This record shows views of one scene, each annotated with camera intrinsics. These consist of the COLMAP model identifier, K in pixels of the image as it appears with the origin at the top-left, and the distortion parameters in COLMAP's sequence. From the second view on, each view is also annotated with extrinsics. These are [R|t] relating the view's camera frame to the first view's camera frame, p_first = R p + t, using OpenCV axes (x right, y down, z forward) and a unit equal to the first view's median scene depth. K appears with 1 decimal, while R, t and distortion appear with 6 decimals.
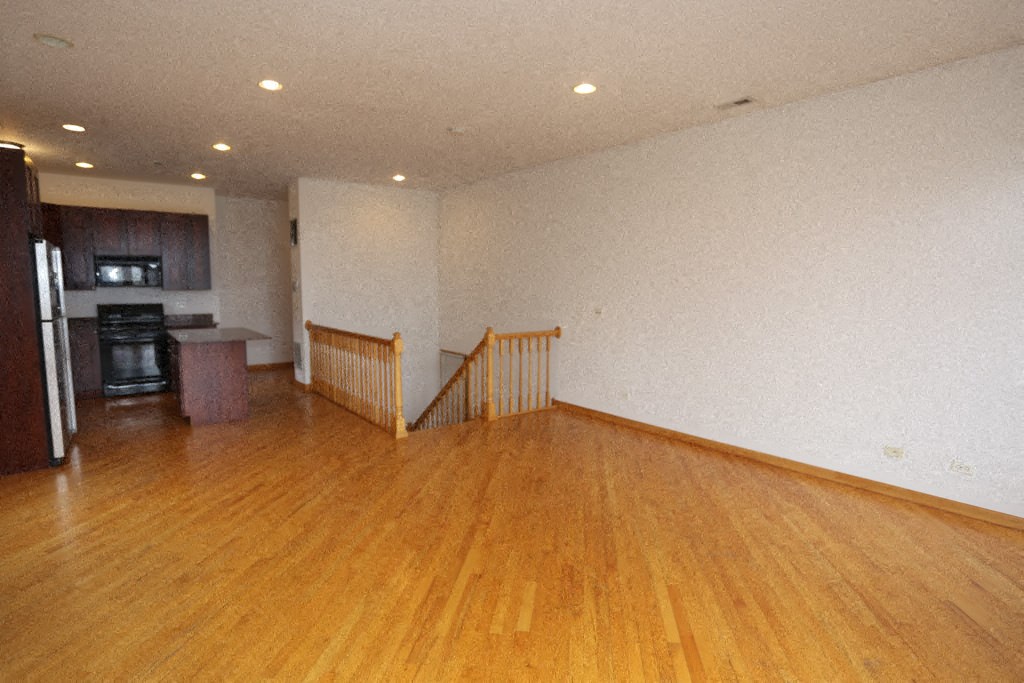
lens RADIAL K [[567.6, 0, 471.4], [0, 567.6, 353.6], [0, 0, 1]] dist [0.001275, 0.000856]
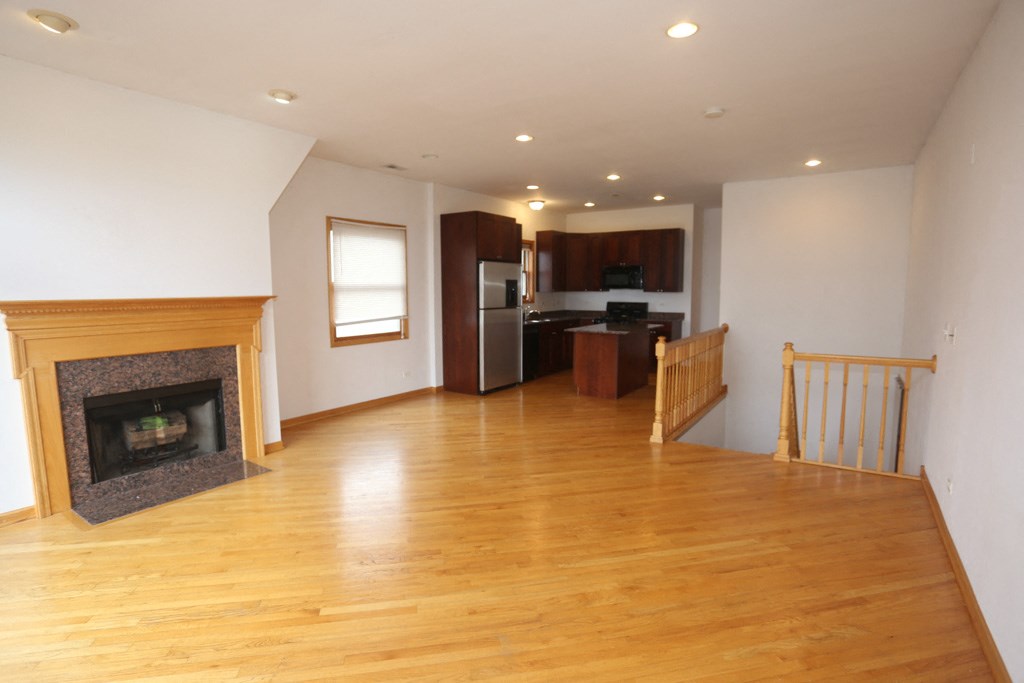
lens RADIAL K [[536.7, 0, 512.0], [0, 536.7, 341.5], [0, 0, 1]] dist [-0.000326, 0.000819]
pose [[0.360638, 0.096774, -0.927672, 0.483755], [-0.114999, 0.991627, 0.058740, -0.040839], [0.925589, 0.085497, 0.368748, 0.314095]]
